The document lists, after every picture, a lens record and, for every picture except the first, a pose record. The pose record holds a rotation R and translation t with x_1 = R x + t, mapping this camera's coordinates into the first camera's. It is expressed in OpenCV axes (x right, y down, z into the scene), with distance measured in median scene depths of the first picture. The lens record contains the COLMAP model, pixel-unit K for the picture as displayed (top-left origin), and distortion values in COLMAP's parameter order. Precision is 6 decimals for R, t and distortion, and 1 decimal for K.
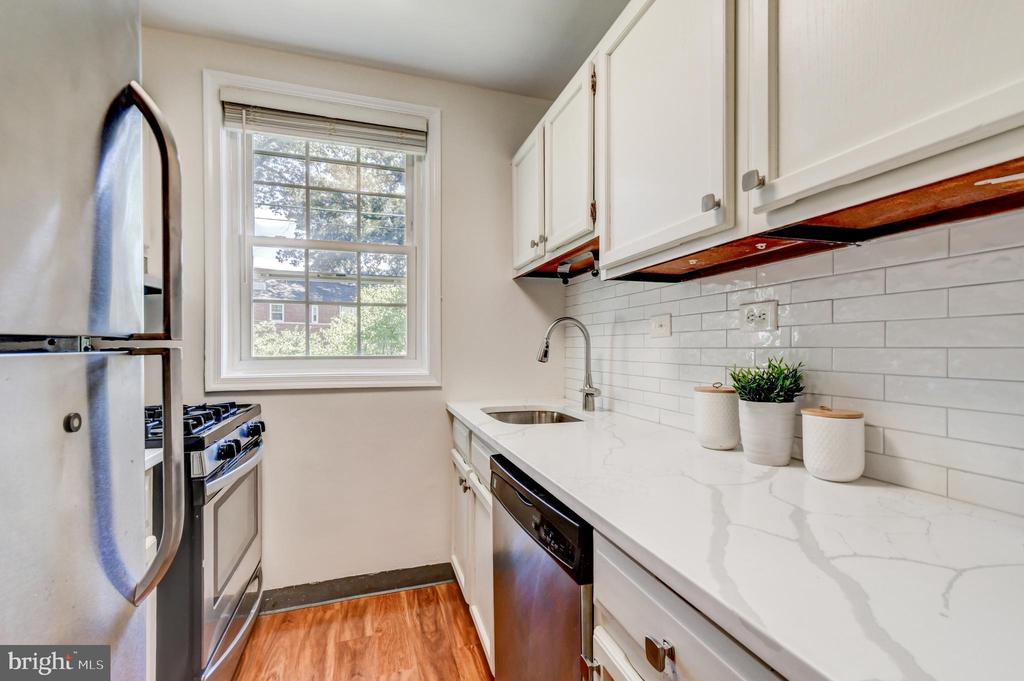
lens RADIAL K [[461.0, 0, 524.5], [0, 461.0, 348.6], [0, 0, 1]] dist [0.010772, -0.007306]
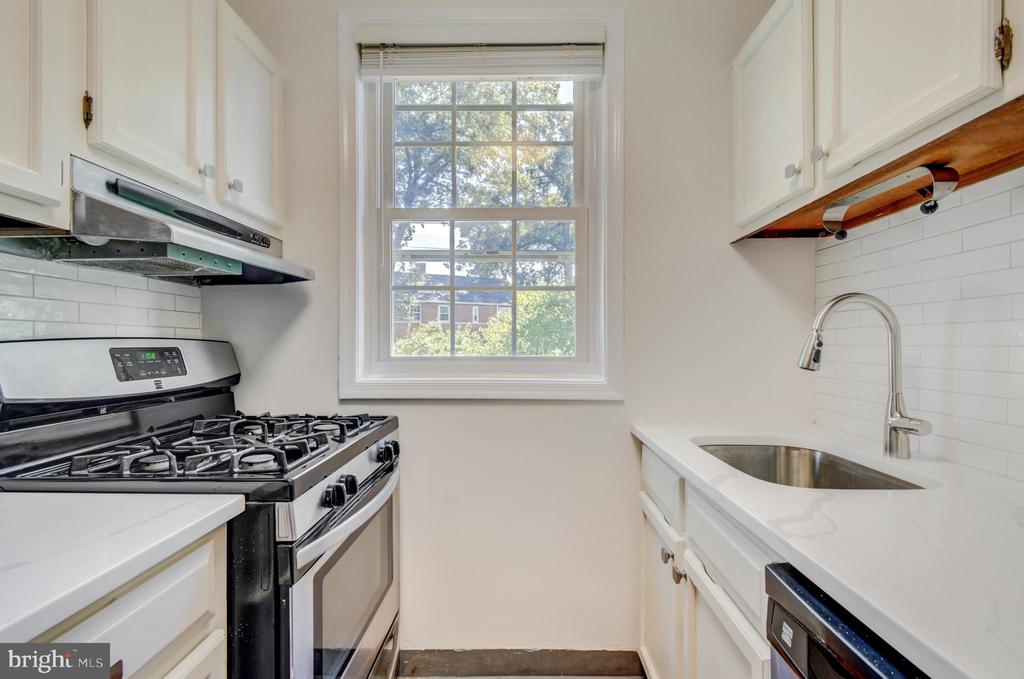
lens RADIAL K [[461.0, 0, 516.4], [0, 461.0, 345.4], [0, 0, 1]] dist [0.010772, -0.007306]
pose [[0.942907, 0.000911, -0.333056, -0.112646], [-0.001914, 0.999995, -0.002683, 0.000006], [0.333052, 0.003168, 0.942903, 0.312094]]
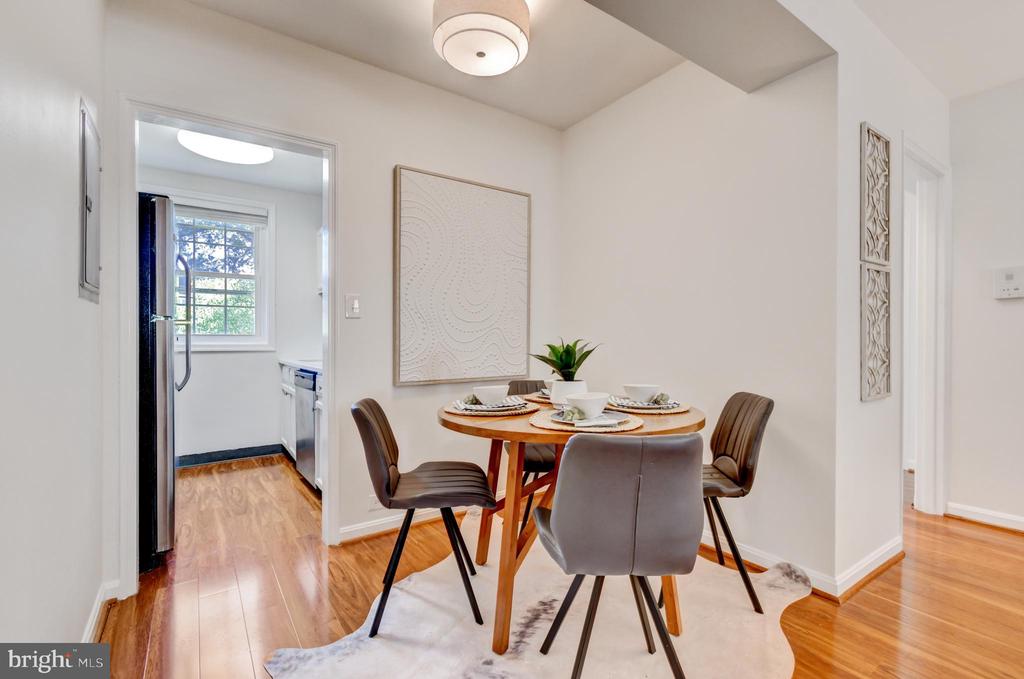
lens RADIAL K [[461.0, 0, 516.2], [0, 461.0, 338.6], [0, 0, 1]] dist [0.010772, -0.007306]
pose [[0.961173, -0.000189, 0.275946, 0.272866], [0.003385, 0.999933, -0.011105, 0.063943], [-0.275925, 0.011608, 0.961109, -1.216142]]
